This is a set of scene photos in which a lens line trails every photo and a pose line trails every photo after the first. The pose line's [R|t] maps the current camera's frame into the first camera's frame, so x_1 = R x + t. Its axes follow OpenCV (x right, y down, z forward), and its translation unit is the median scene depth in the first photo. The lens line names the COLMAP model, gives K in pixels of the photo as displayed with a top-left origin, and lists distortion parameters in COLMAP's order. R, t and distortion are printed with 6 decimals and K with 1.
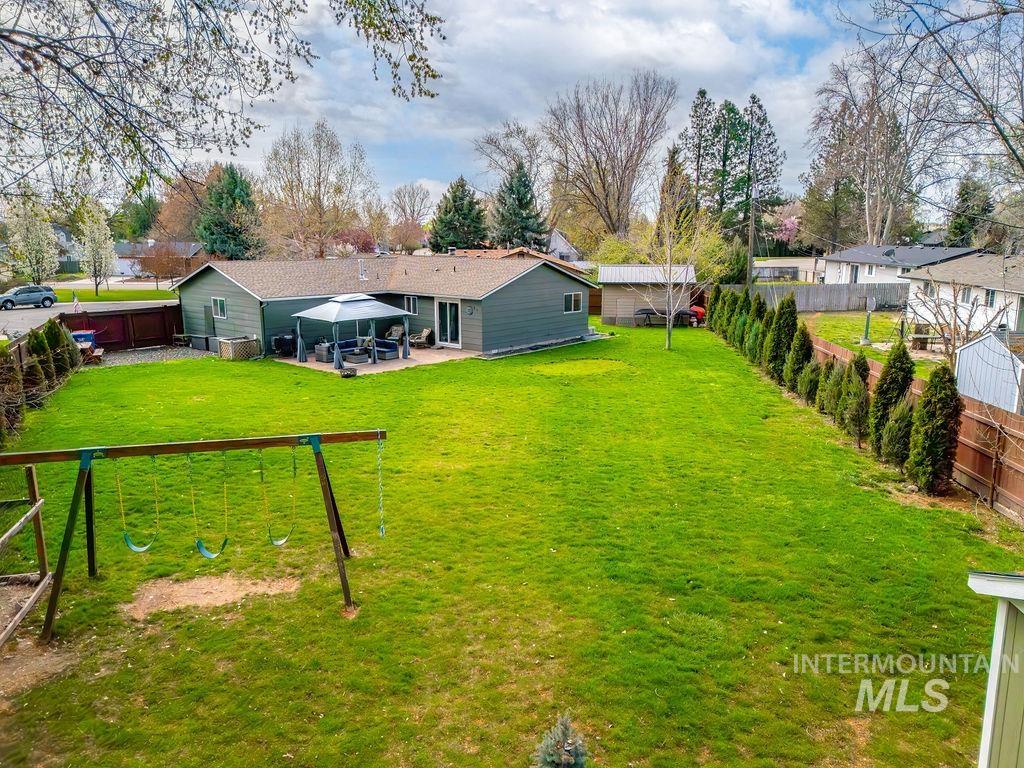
lens RADIAL K [[757.2, 0, 512.1], [0, 757.2, 381.3], [0, 0, 1]] dist [0.098552, -0.110297]
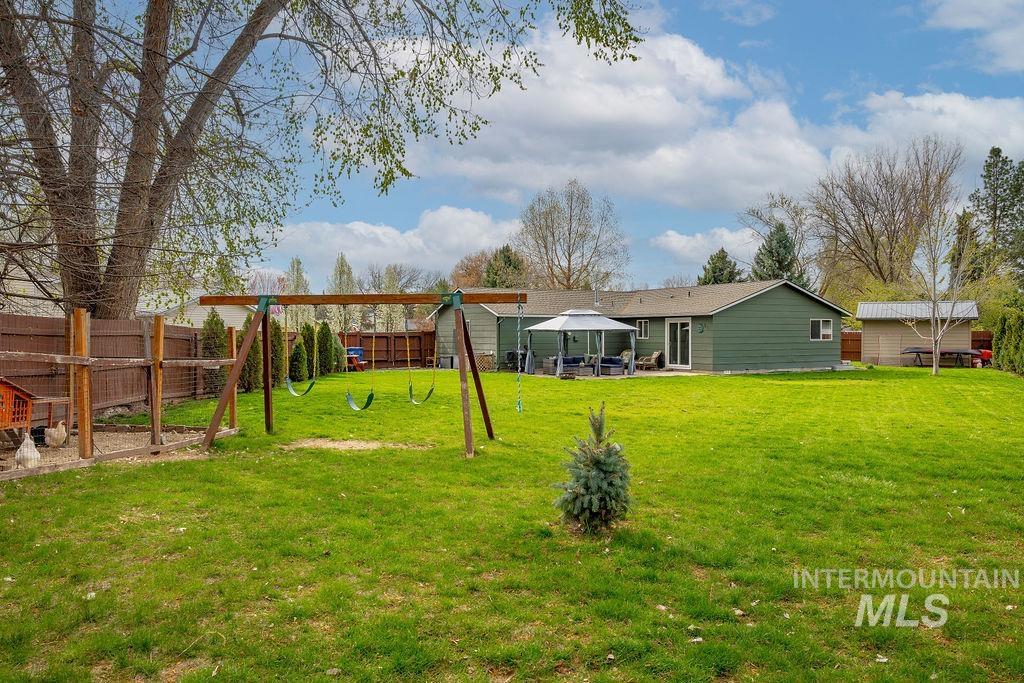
lens RADIAL K [[761.6, 0, 510.2], [0, 761.6, 343.6], [0, 0, 1]] dist [-0.040944, 0.053877]
pose [[0.938595, 0.005258, -0.344982, 0.046205], [-0.064909, 0.984721, -0.161591, 0.089211], [0.338862, 0.174060, 0.924595, 0.034014]]
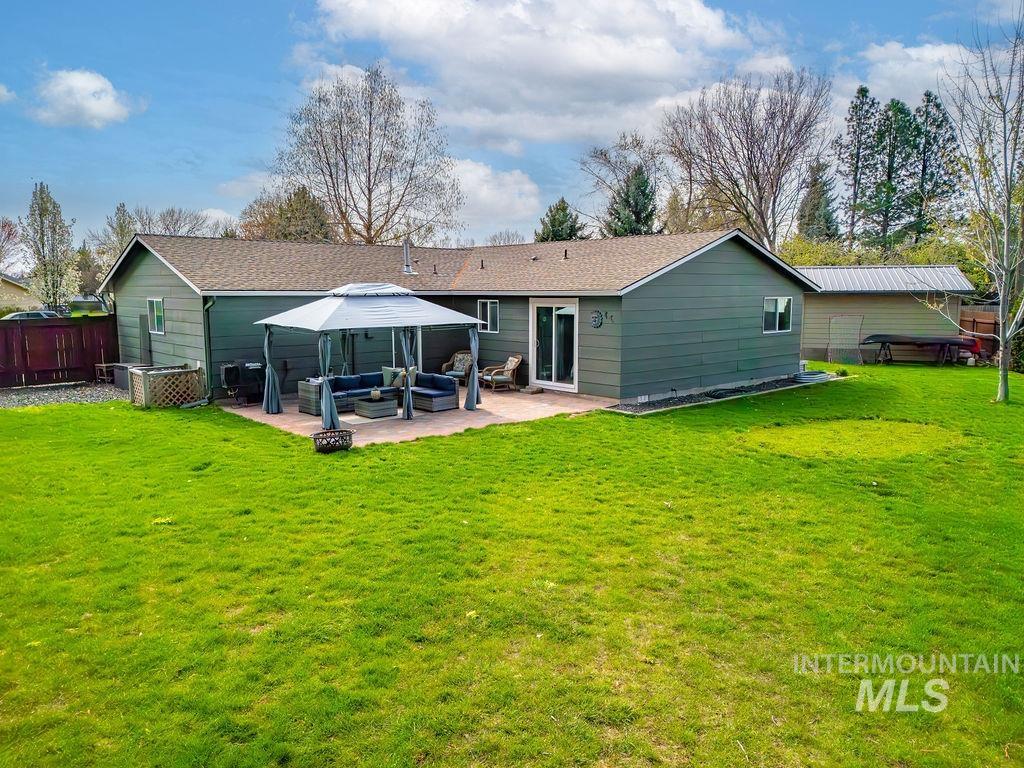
lens RADIAL K [[757.2, 0, 512.1], [0, 757.2, 381.3], [0, 0, 1]] dist [0.098552, -0.110297]
pose [[0.992608, 0.014491, -0.120496, -0.046766], [-0.022688, 0.997499, -0.066935, -0.014250], [0.119225, 0.069174, 0.990455, 0.449356]]
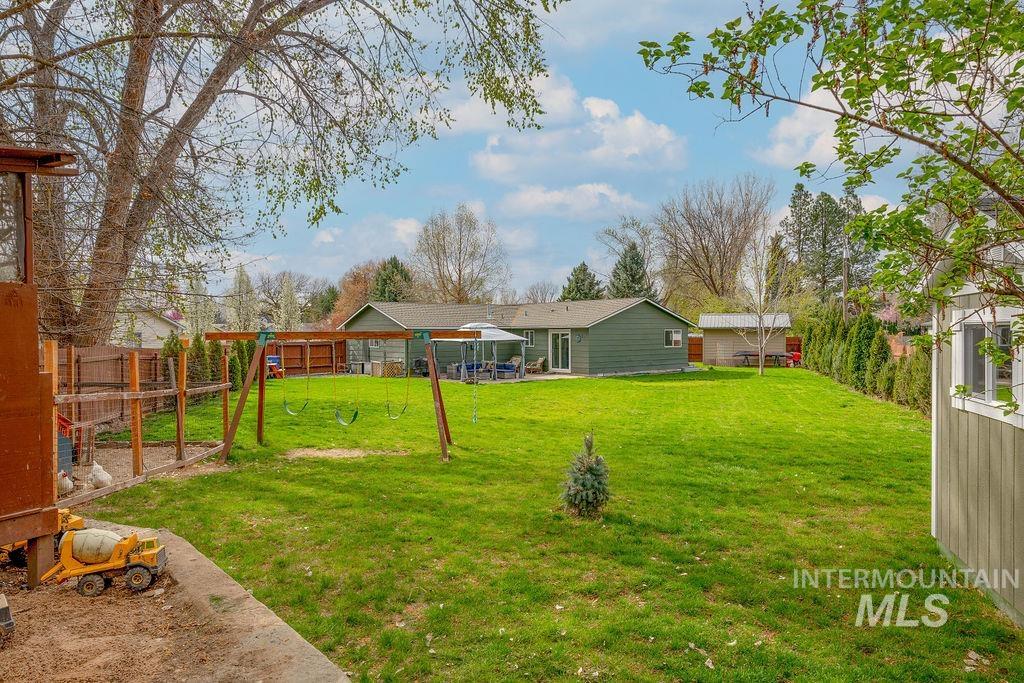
lens RADIAL K [[689.1, 0, 512.0], [0, 689.1, 341.5], [0, 0, 1]] dist [0.005779, 0.002244]
pose [[0.984721, -0.001687, -0.174132, 0.025059], [-0.028486, 0.984924, -0.170629, 0.085428], [0.171794, 0.172982, 0.969827, -0.026435]]
